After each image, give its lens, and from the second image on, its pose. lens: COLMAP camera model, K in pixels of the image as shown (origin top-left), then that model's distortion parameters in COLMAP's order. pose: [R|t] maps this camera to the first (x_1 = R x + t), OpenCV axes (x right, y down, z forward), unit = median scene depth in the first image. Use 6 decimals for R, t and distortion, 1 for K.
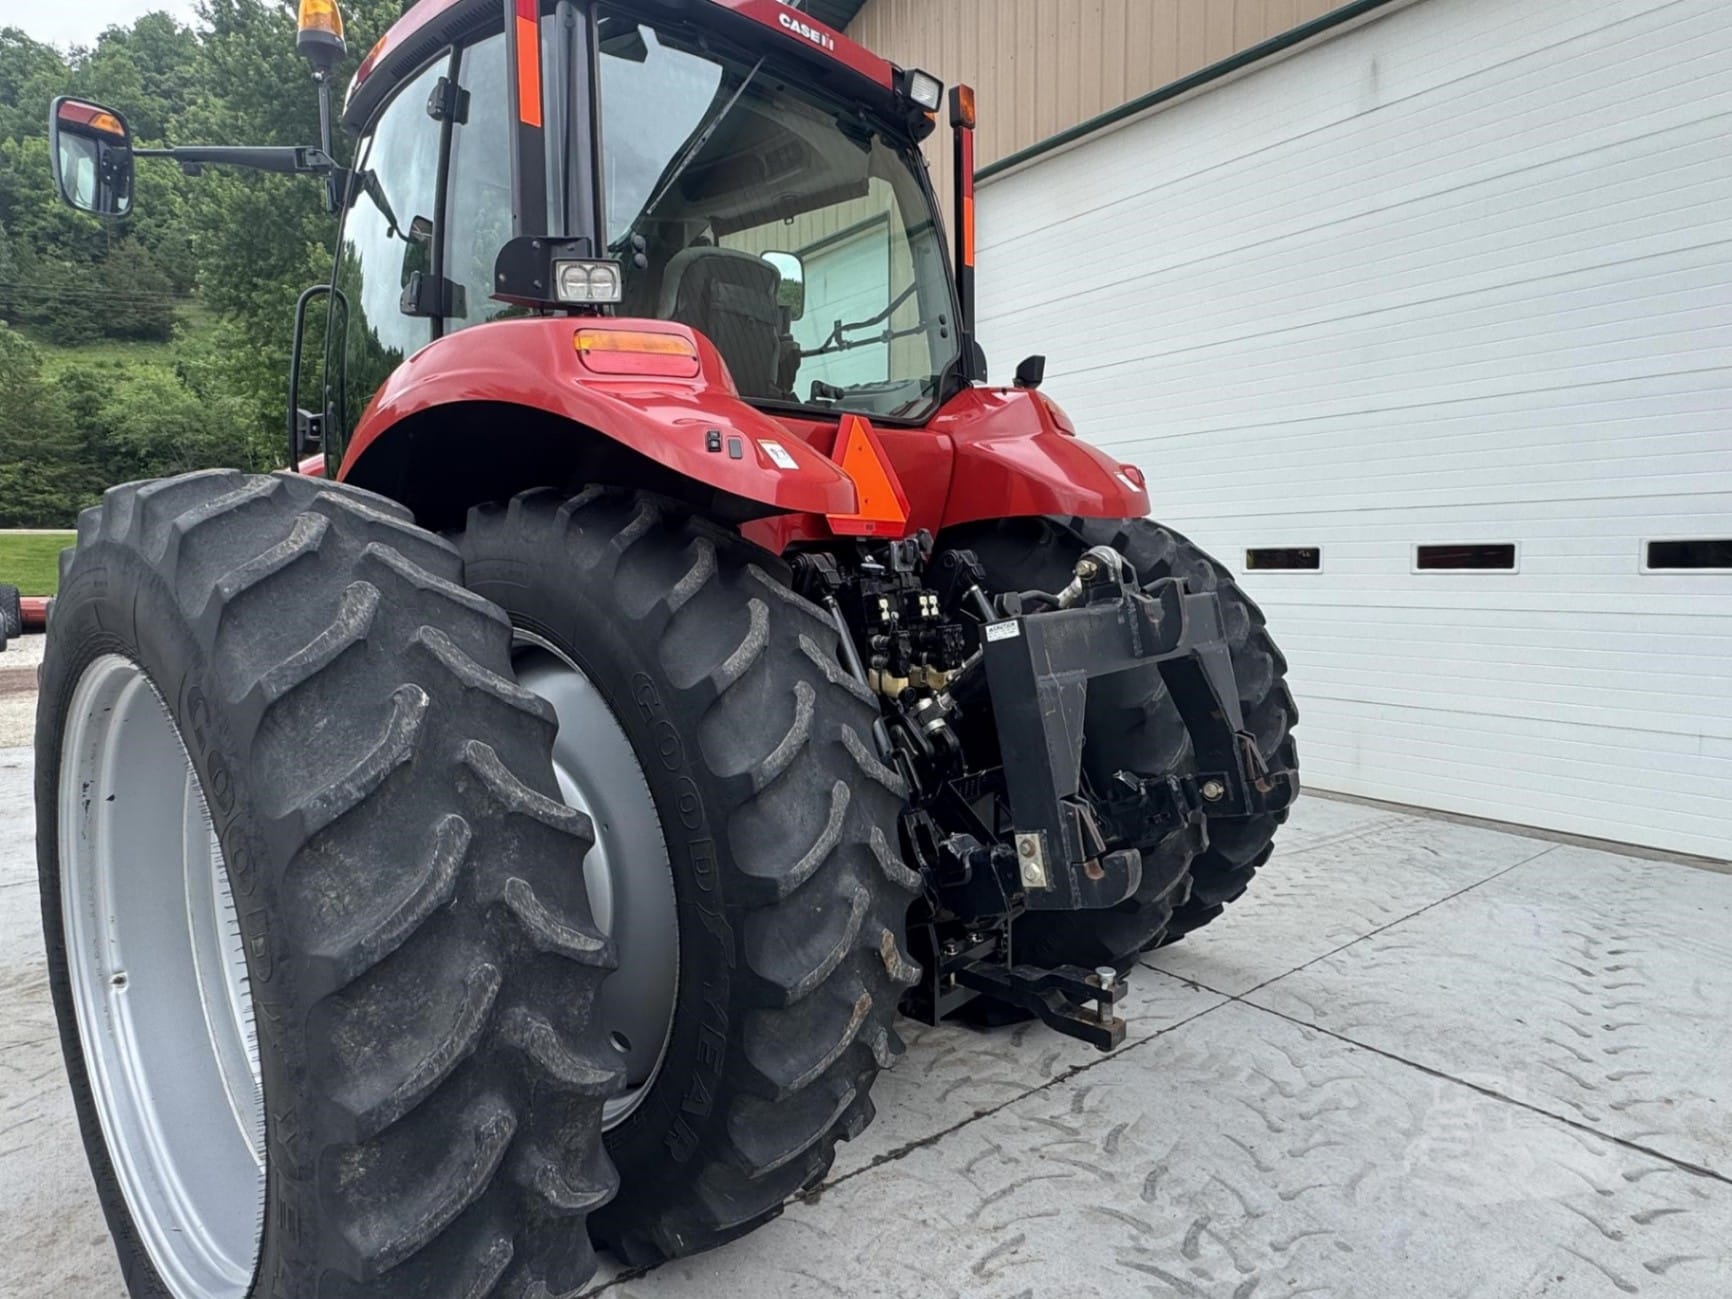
lens RADIAL K [[1039.0, 0, 858.1], [0, 1039.0, 646.2], [0, 0, 1]] dist [-0.007672, 0.004369]
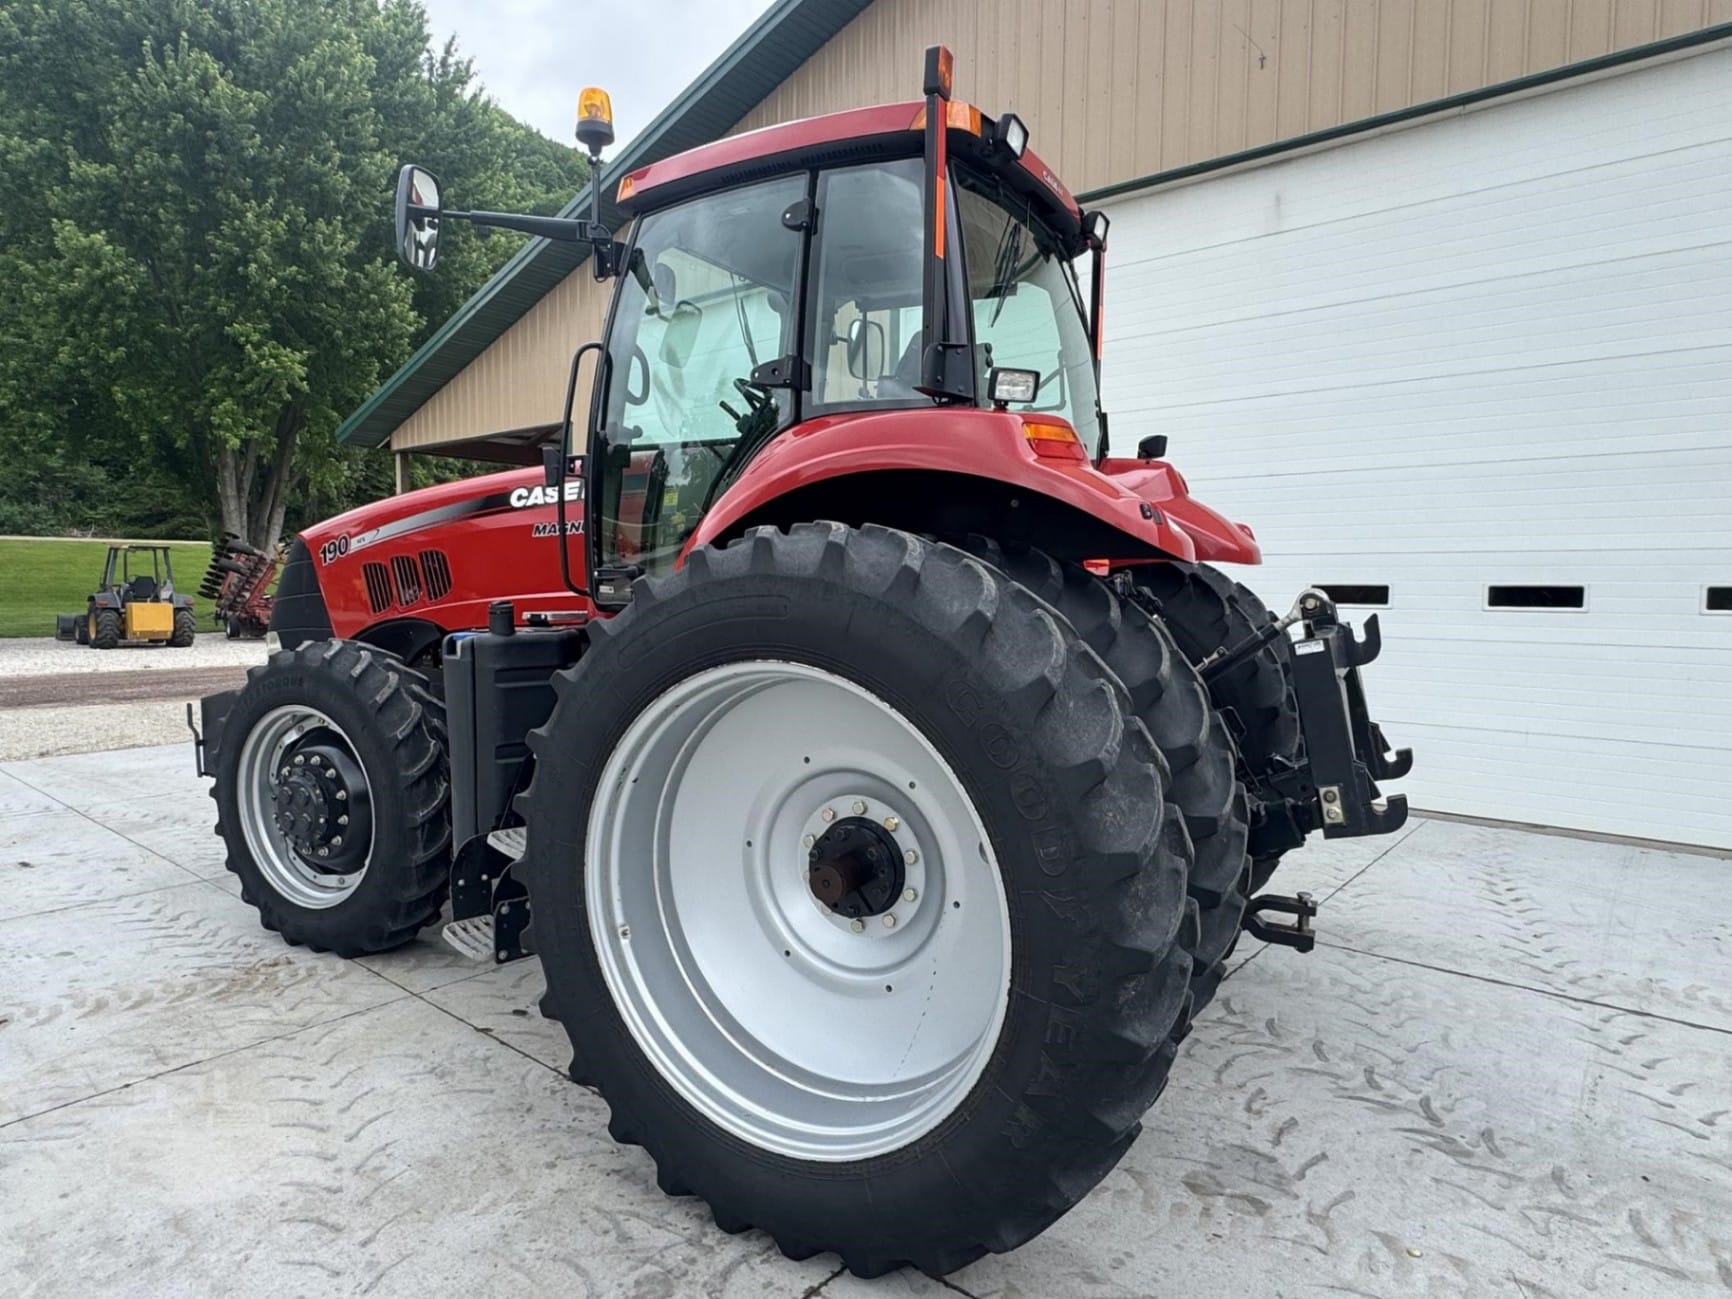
lens RADIAL K [[1039.0, 0, 857.8], [0, 1039.0, 651.8], [0, 0, 1]] dist [-0.007672, 0.004369]
pose [[0.975187, 0.005017, 0.221327, -0.554128], [-0.001160, 0.999845, -0.017557, 0.012253], [-0.221381, 0.016865, 0.975041, -0.190964]]
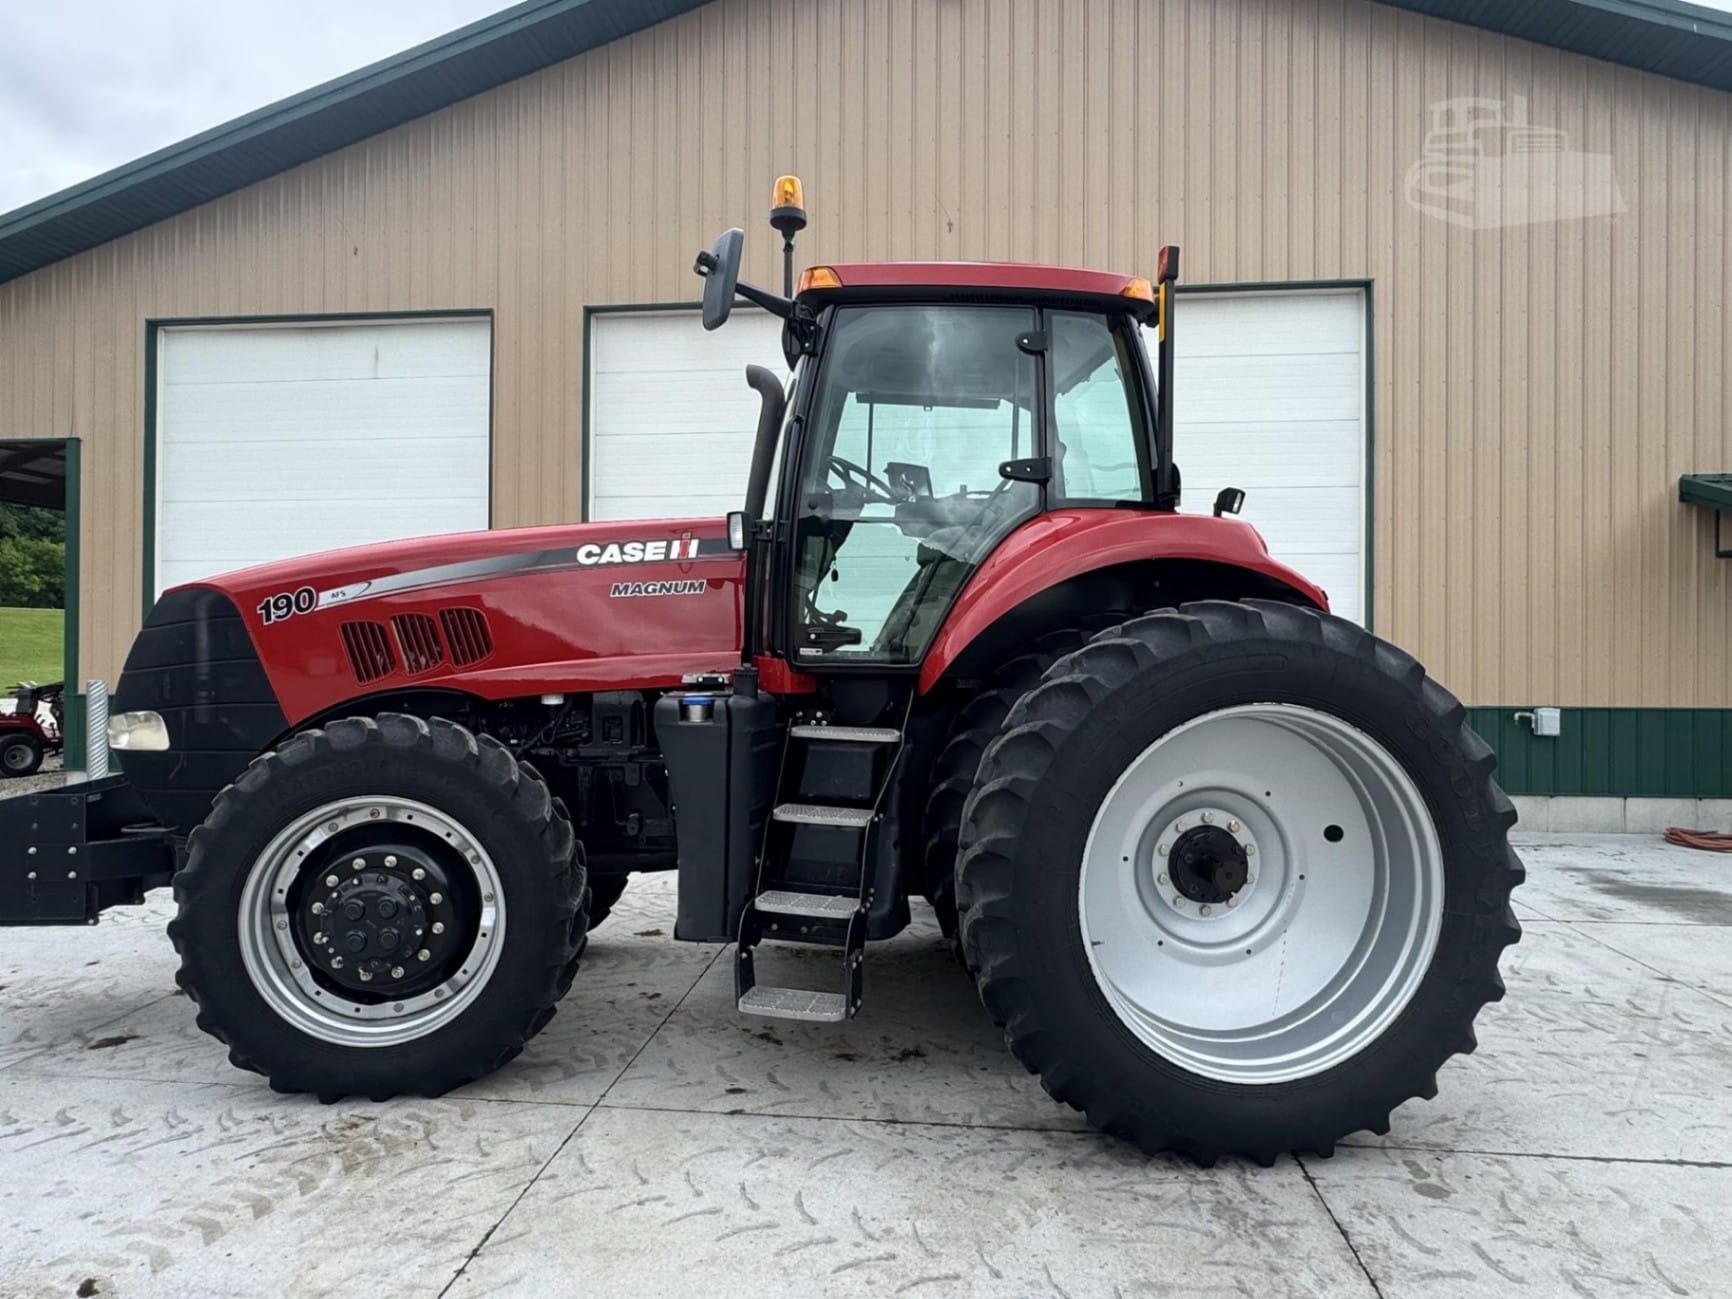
lens RADIAL K [[1039.0, 0, 868.0], [0, 1039.0, 648.7], [0, 0, 1]] dist [-0.007672, 0.004369]
pose [[0.680623, 0.014505, 0.732490, -1.516434], [0.048494, 0.996719, -0.064797, -0.001349], [-0.731027, 0.079624, 0.677687, 0.179219]]
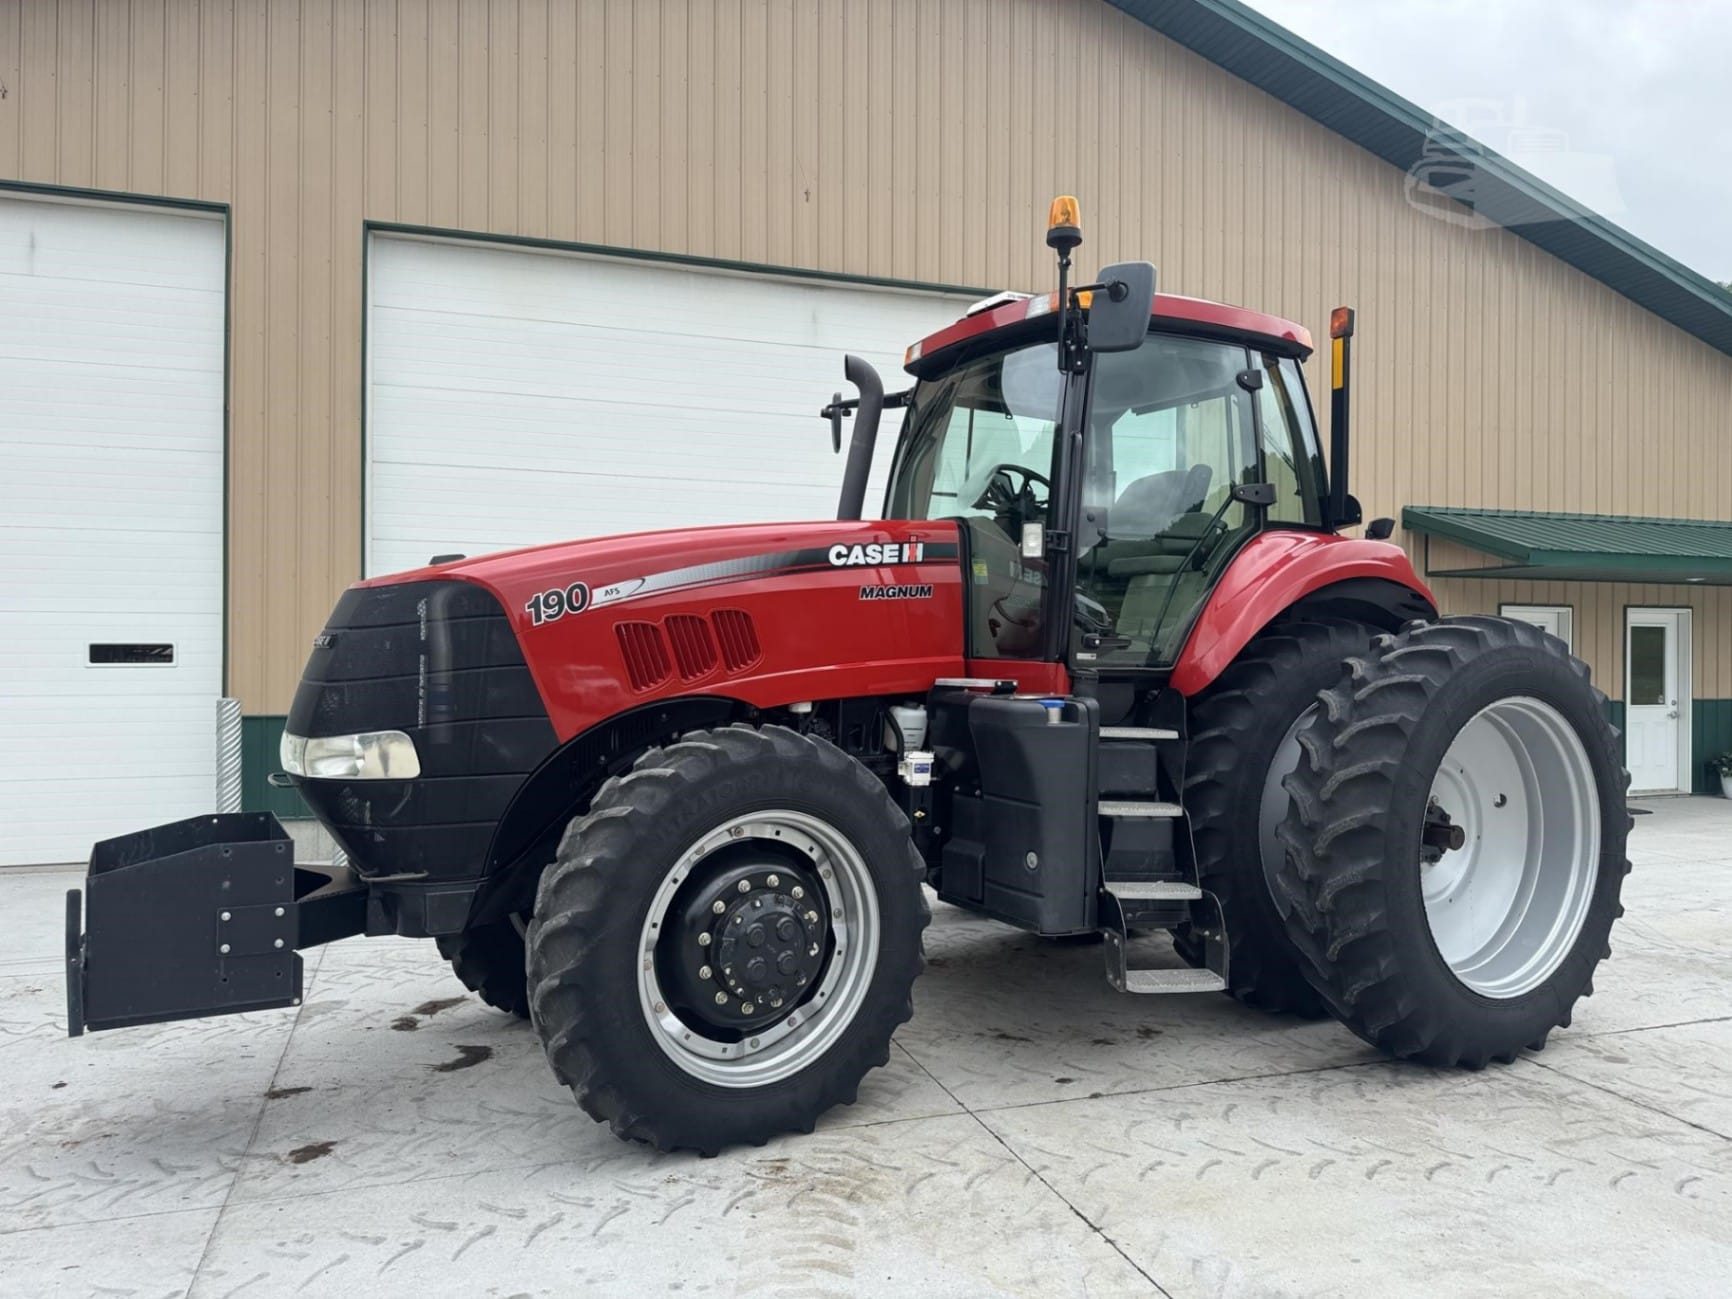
lens RADIAL K [[1215.0, 0, 866.8], [0, 1215.0, 645.5], [0, 0, 1]] dist [0.040863, -0.051463]
pose [[0.312385, 0.019241, 0.949761, -2.254832], [0.070258, 0.996589, -0.043299, -0.052764], [-0.947354, 0.080254, 0.309967, 0.921770]]
